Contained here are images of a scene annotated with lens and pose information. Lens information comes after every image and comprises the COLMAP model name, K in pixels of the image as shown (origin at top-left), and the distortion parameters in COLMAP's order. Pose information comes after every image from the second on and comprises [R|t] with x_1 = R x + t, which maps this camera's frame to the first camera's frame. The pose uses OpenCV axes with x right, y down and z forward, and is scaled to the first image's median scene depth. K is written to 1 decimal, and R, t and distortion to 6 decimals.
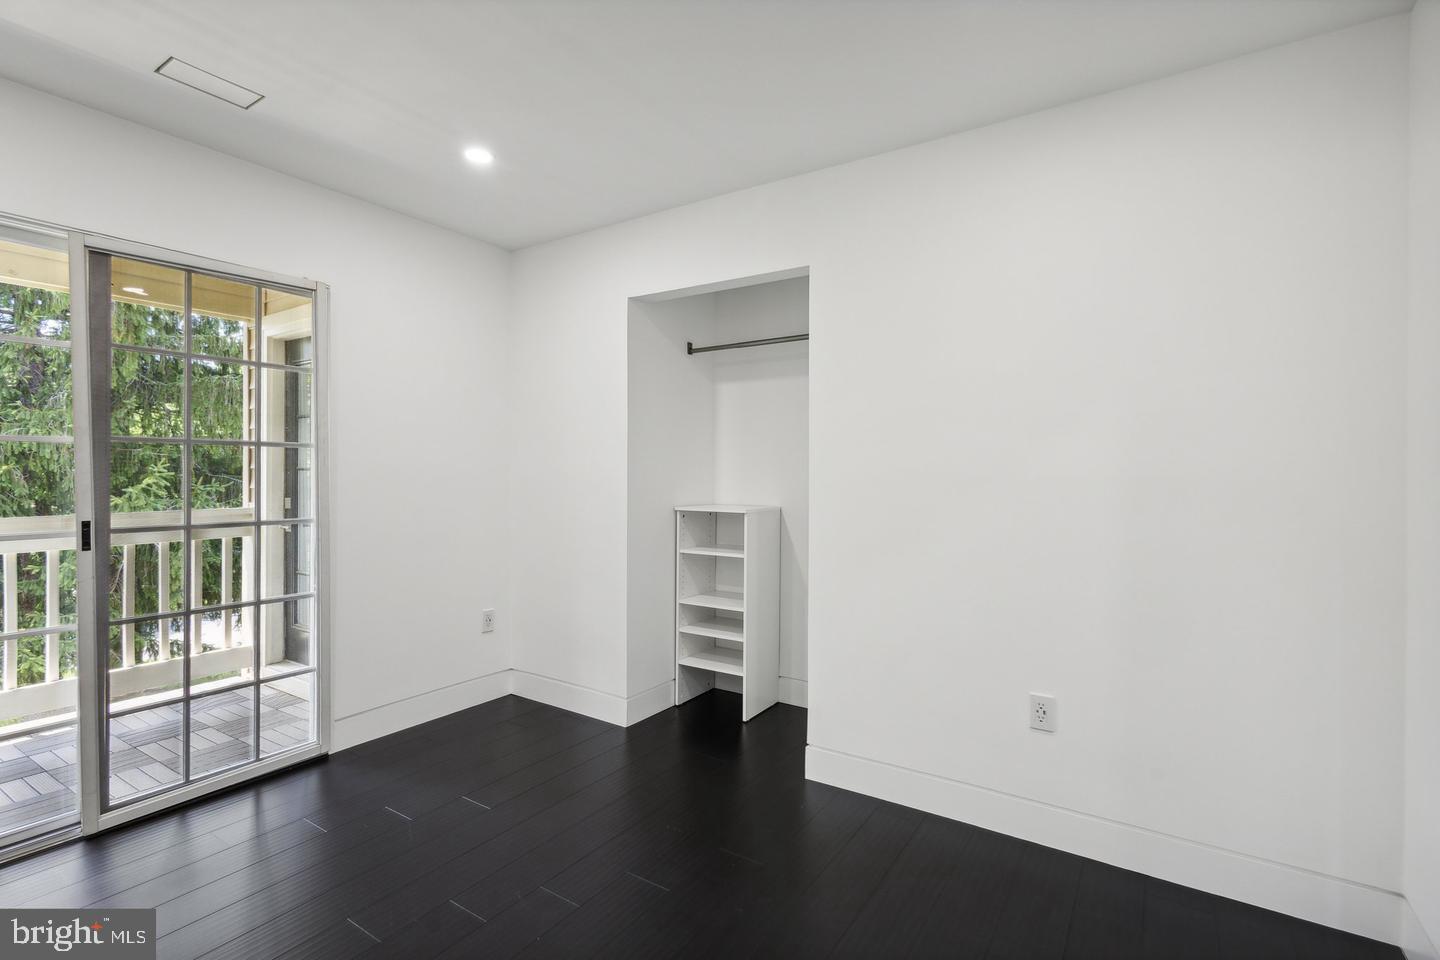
lens RADIAL K [[668.9, 0, 711.6], [0, 668.9, 488.4], [0, 0, 1]] dist [0.016916, -0.004130]
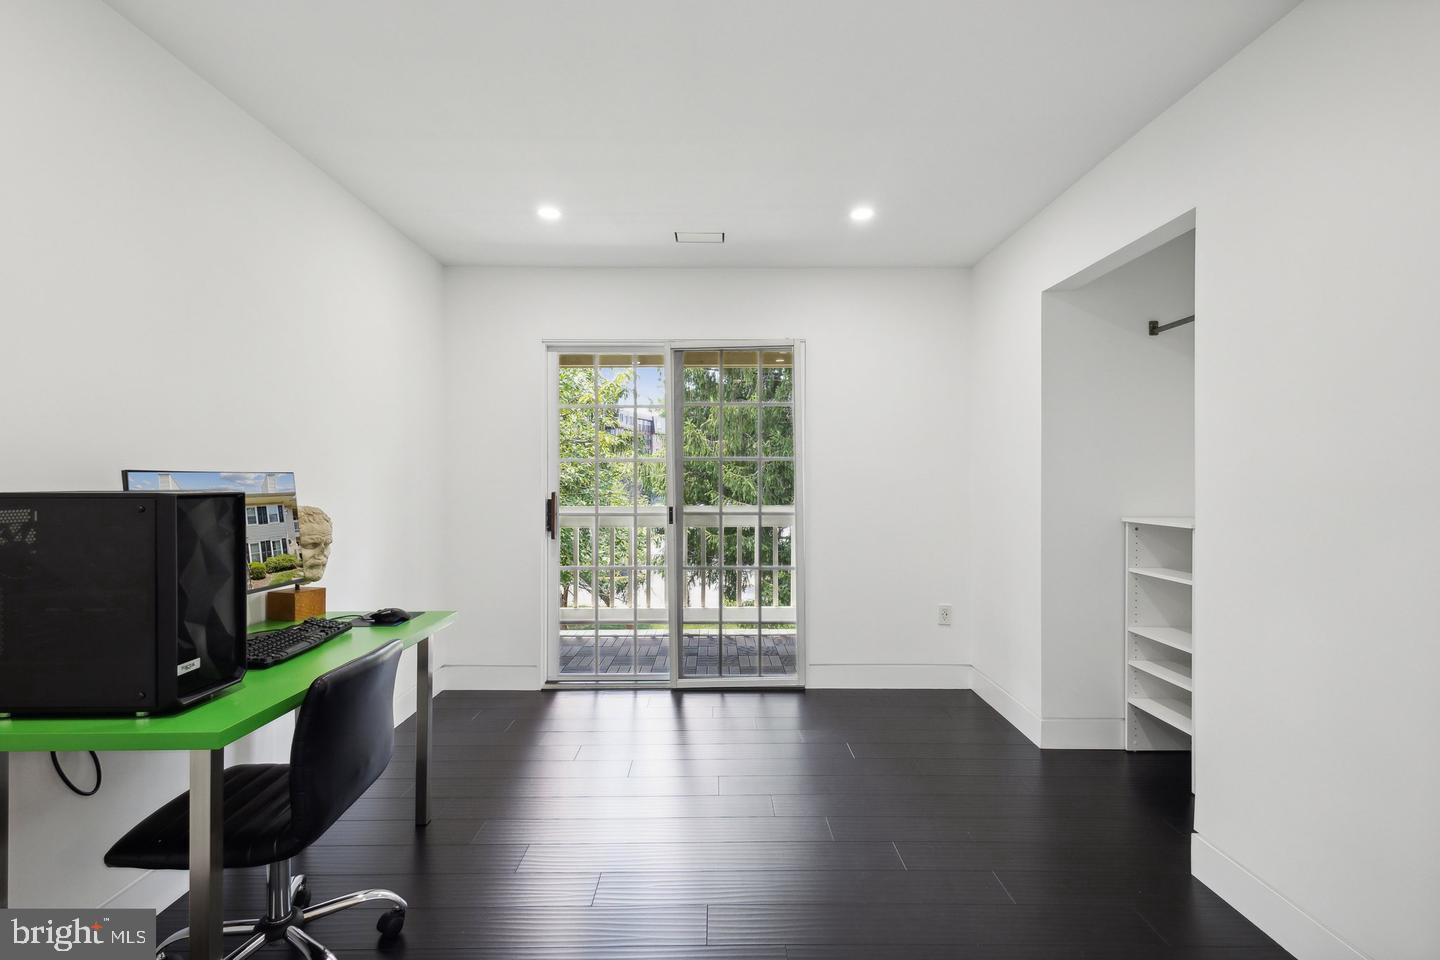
lens RADIAL K [[668.9, 0, 718.4], [0, 668.9, 498.5], [0, 0, 1]] dist [0.016916, -0.004130]
pose [[0.562407, 0.021706, -0.826575, 0.385506], [-0.017143, 0.999747, 0.014590, -0.000529], [0.826683, 0.005964, 0.562637, 0.091335]]
